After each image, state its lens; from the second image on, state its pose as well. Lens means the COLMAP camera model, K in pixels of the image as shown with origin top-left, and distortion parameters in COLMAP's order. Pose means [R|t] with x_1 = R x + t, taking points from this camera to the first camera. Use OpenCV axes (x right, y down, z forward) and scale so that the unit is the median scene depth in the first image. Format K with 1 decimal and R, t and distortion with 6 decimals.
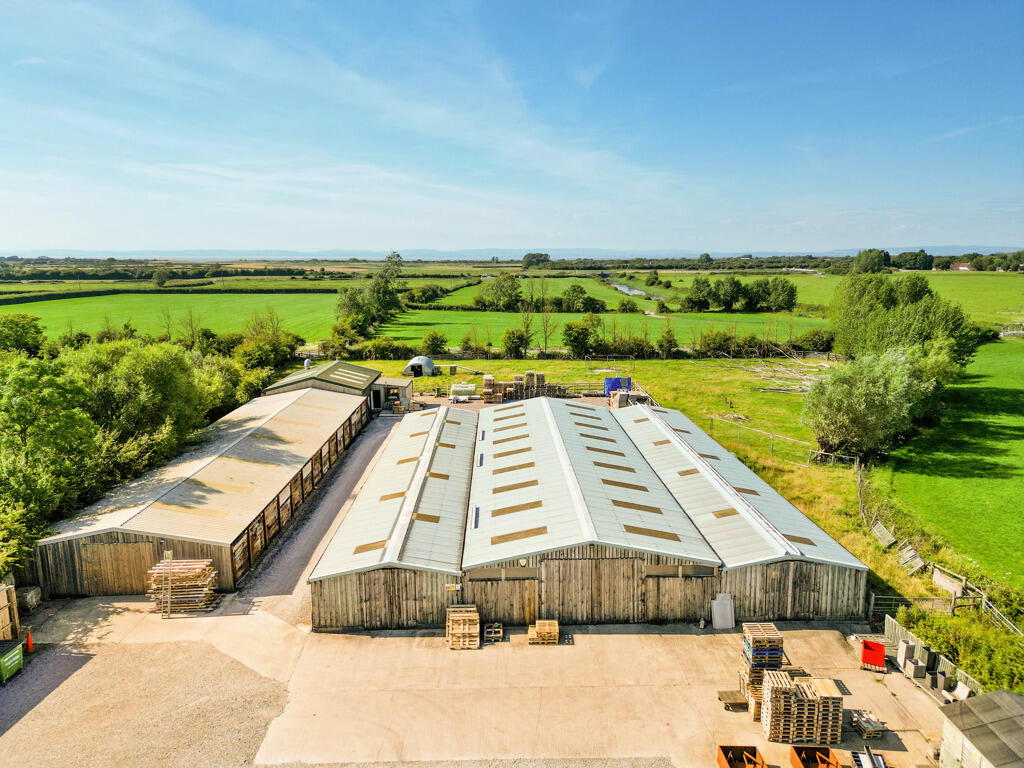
lens RADIAL K [[719.5, 0, 512.0], [0, 719.5, 384.0], [0, 0, 1]] dist [0.103504, -0.119557]
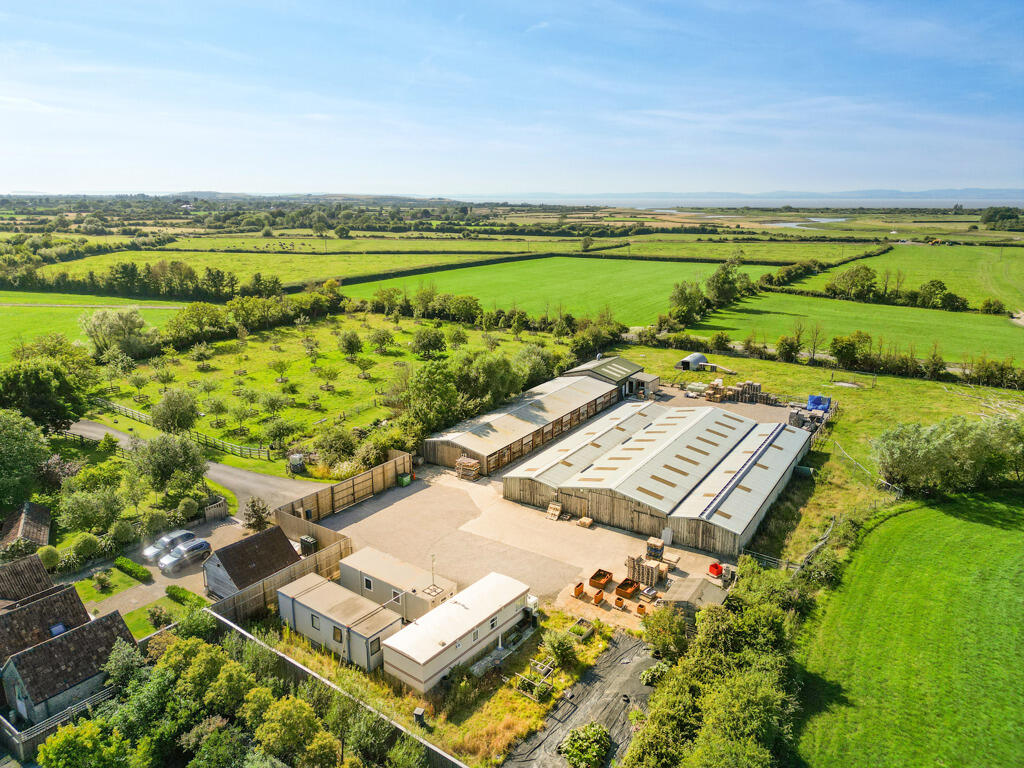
lens RADIAL K [[719.5, 0, 512.0], [0, 719.5, 384.0], [0, 0, 1]] dist [0.103504, -0.119557]
pose [[0.830836, 0.149914, -0.535946, 0.717284], [-0.103230, 0.987836, 0.116287, -0.232820], [0.546860, -0.041290, 0.836206, -0.714307]]
